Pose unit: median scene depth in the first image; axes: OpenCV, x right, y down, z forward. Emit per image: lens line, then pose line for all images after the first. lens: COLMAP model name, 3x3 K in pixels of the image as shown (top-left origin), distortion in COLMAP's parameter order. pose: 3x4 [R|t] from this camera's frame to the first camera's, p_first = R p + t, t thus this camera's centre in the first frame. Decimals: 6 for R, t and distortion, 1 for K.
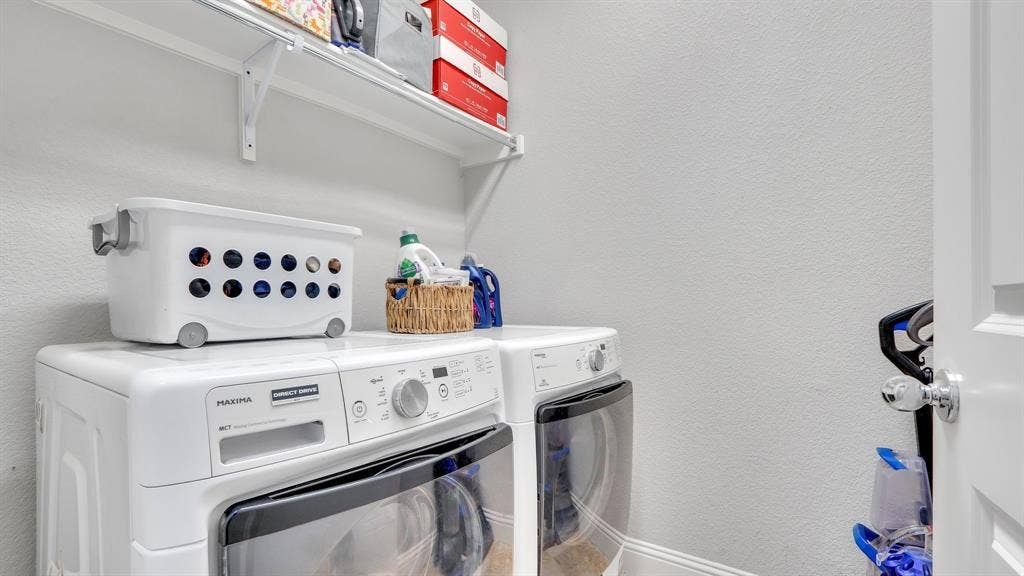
lens RADIAL K [[502.9, 0, 512.0], [0, 502.9, 288.0], [0, 0, 1]] dist [-0.000643, 0.000501]
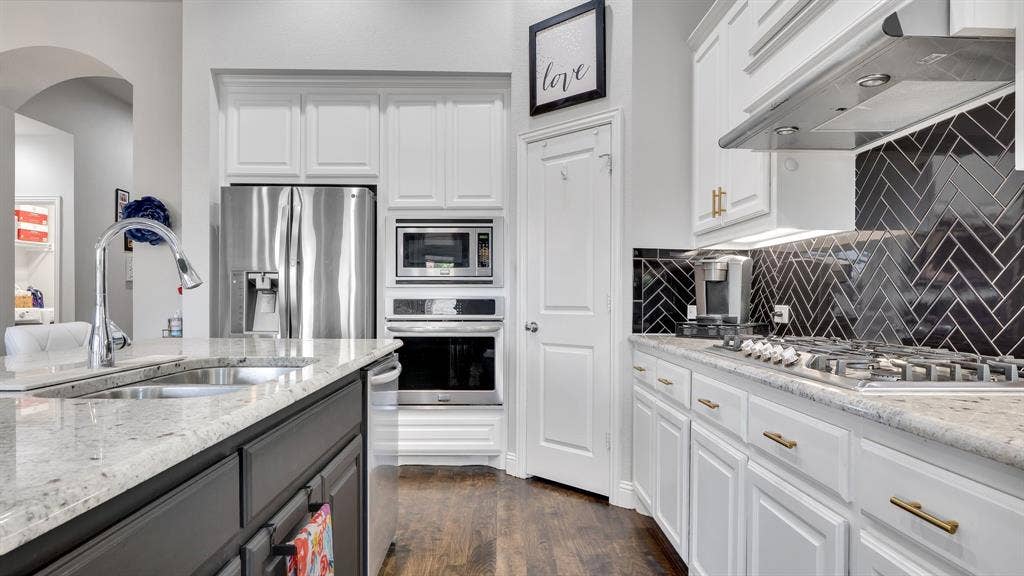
lens RADIAL K [[573.3, 0, 512.0], [0, 573.3, 288.0], [0, 0, 1]] dist [-0.000633, -0.000020]
pose [[0.810921, 0.006616, 0.585118, 0.265383], [-0.004822, 0.999978, -0.004624, -0.049863], [-0.585136, 0.000928, 0.810935, -3.764100]]
